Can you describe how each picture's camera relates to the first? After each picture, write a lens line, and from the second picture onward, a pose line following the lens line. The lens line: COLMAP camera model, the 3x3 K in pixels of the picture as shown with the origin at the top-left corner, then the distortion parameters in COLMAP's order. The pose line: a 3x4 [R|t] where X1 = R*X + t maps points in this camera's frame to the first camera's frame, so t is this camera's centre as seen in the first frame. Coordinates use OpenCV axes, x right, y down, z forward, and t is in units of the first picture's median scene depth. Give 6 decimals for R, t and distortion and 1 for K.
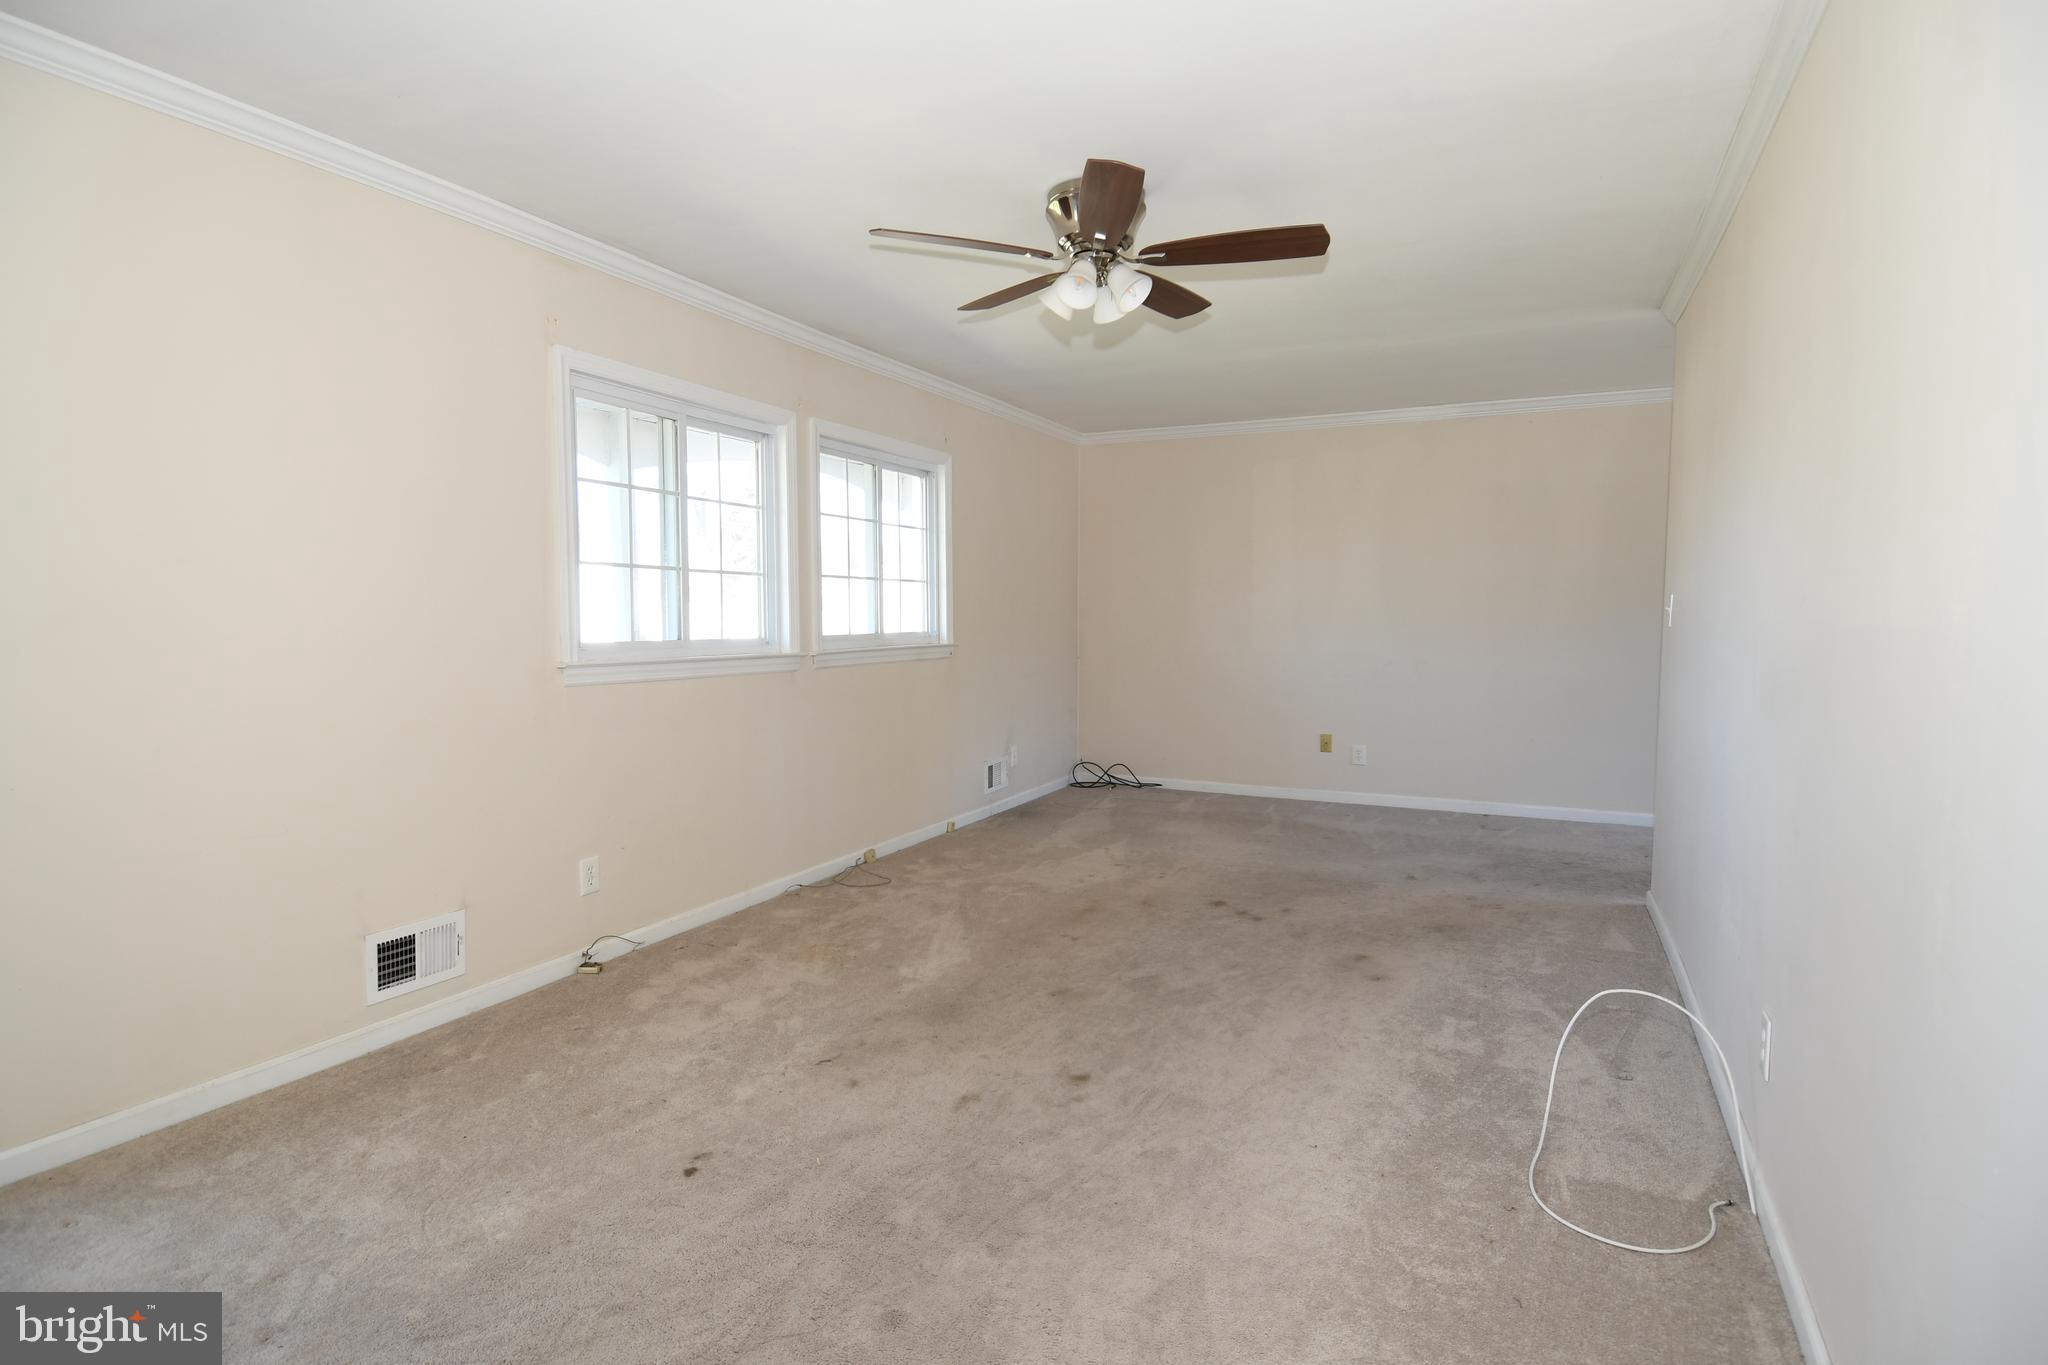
lens RADIAL K [[1062.5, 0, 1011.0], [0, 1062.5, 683.6], [0, 0, 1]] dist [0.023116, -0.019406]
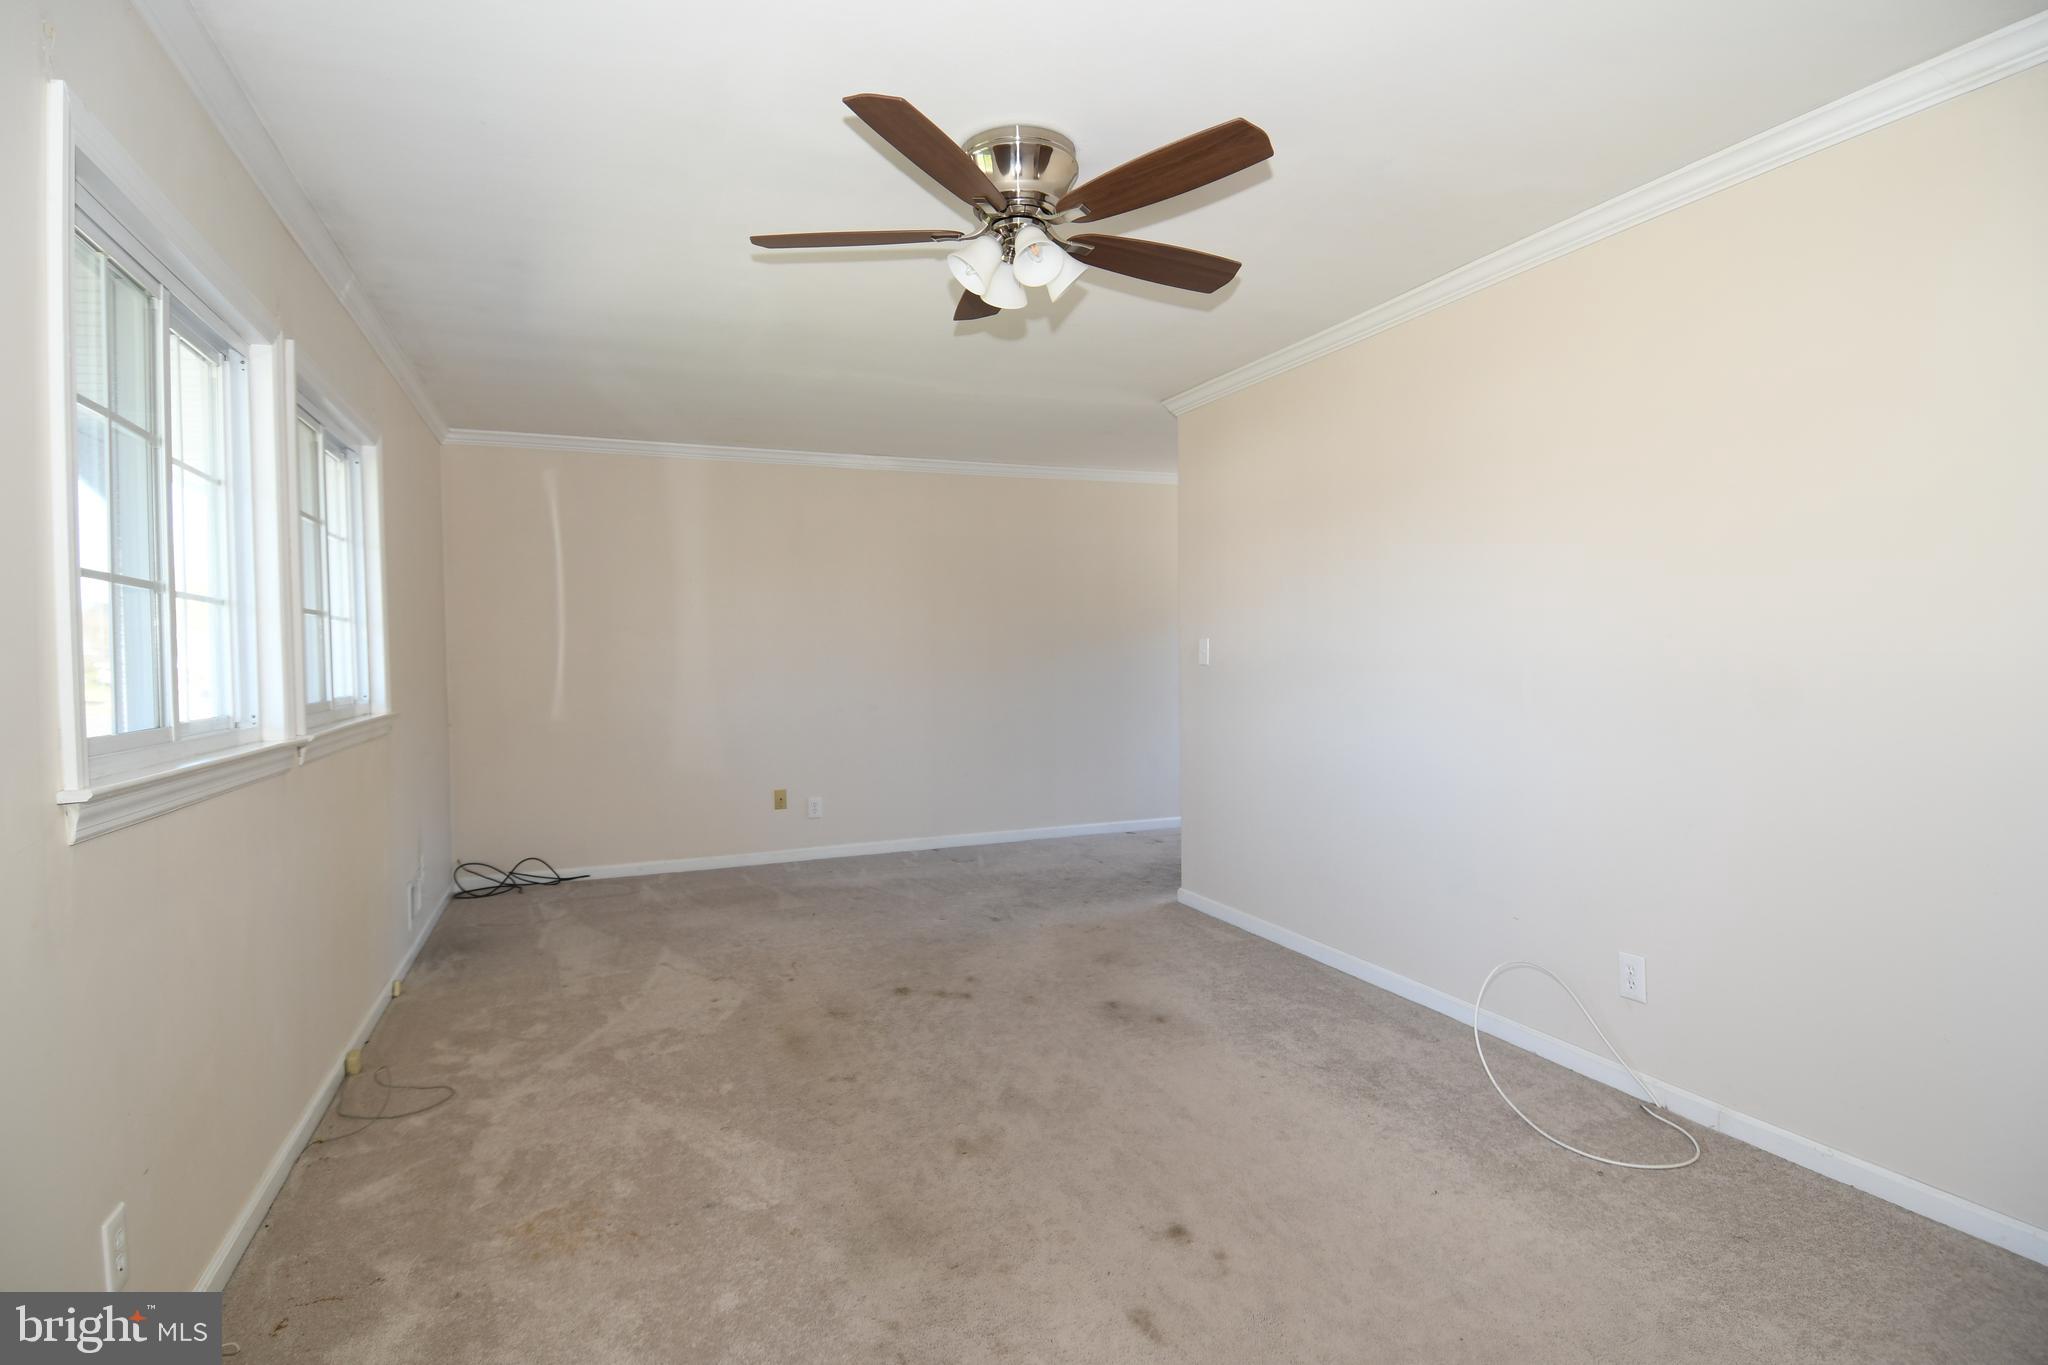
lens RADIAL K [[1062.5, 0, 1016.4], [0, 1062.5, 676.6], [0, 0, 1]] dist [0.023116, -0.019406]
pose [[0.666881, -0.029090, 0.744596, -0.377991], [0.068296, 0.997418, -0.022201, -0.023964], [-0.742028, 0.065658, 0.667146, 0.327721]]
